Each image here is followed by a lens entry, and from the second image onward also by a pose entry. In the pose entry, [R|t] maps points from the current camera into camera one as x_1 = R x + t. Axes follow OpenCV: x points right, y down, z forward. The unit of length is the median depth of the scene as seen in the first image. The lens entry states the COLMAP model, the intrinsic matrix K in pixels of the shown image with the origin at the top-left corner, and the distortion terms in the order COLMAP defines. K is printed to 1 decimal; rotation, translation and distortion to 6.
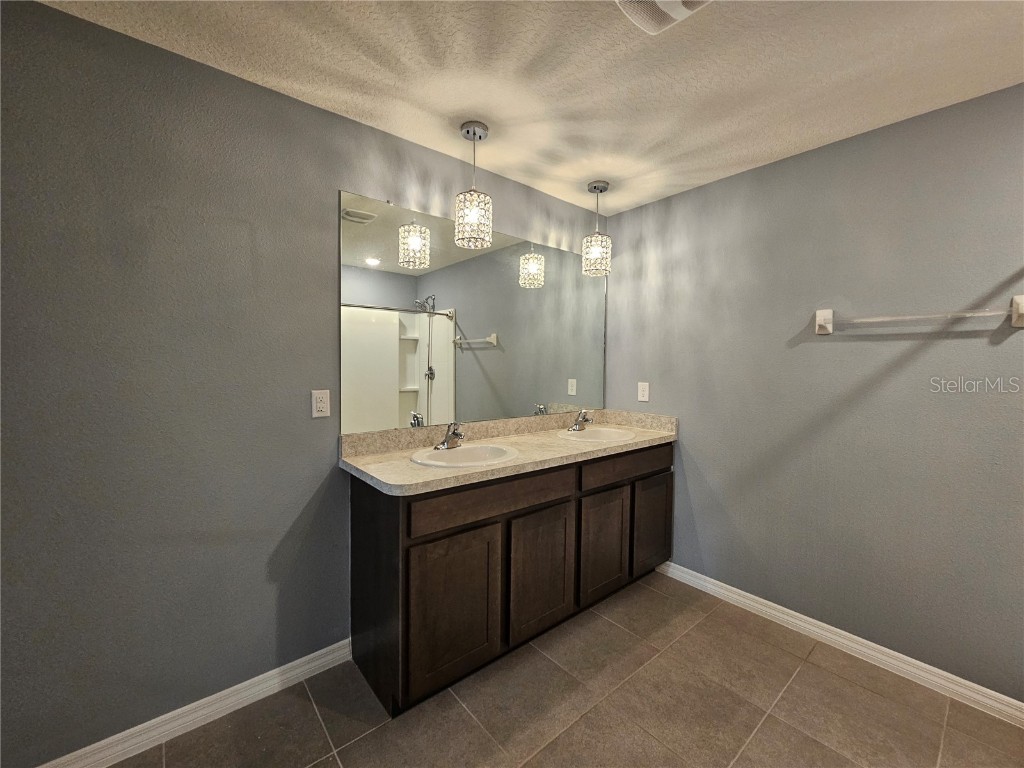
lens RADIAL K [[416.8, 0, 513.6], [0, 416.8, 380.4], [0, 0, 1]] dist [-0.001264, 0.000338]
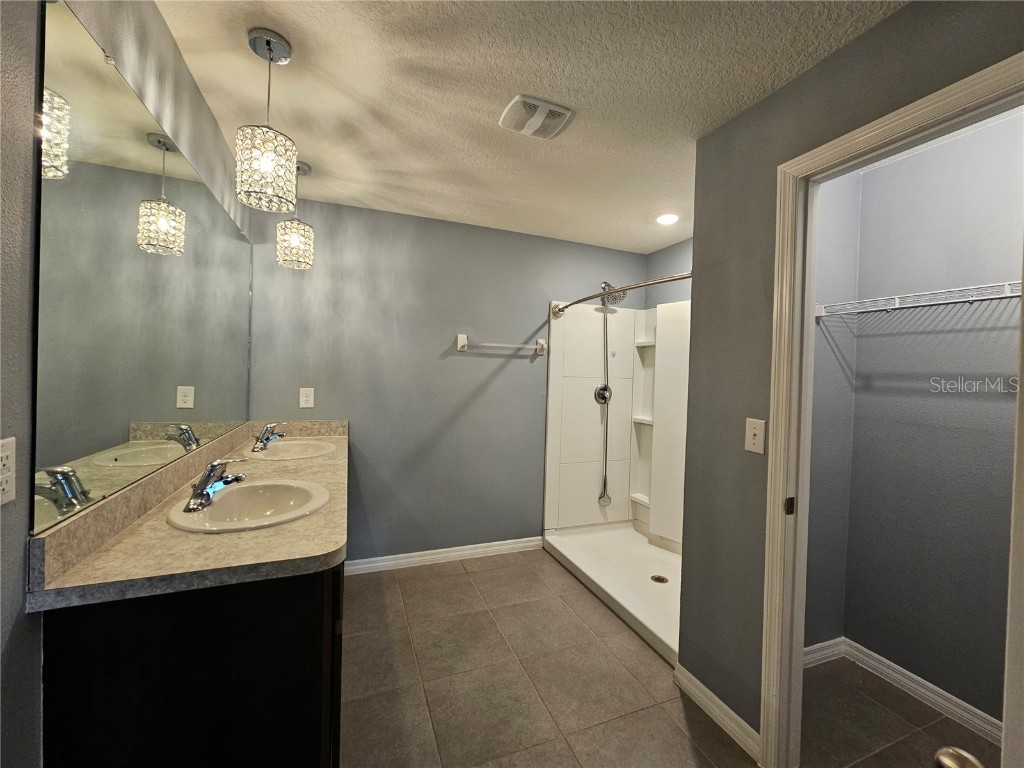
lens RADIAL K [[416.8, 0, 512.5], [0, 416.8, 381.3], [0, 0, 1]] dist [-0.001264, 0.000338]
pose [[0.327721, -0.023434, 0.944484, -0.576259], [0.014078, 0.999702, 0.019919, -0.029690], [-0.944670, 0.006769, 0.327953, 0.337155]]
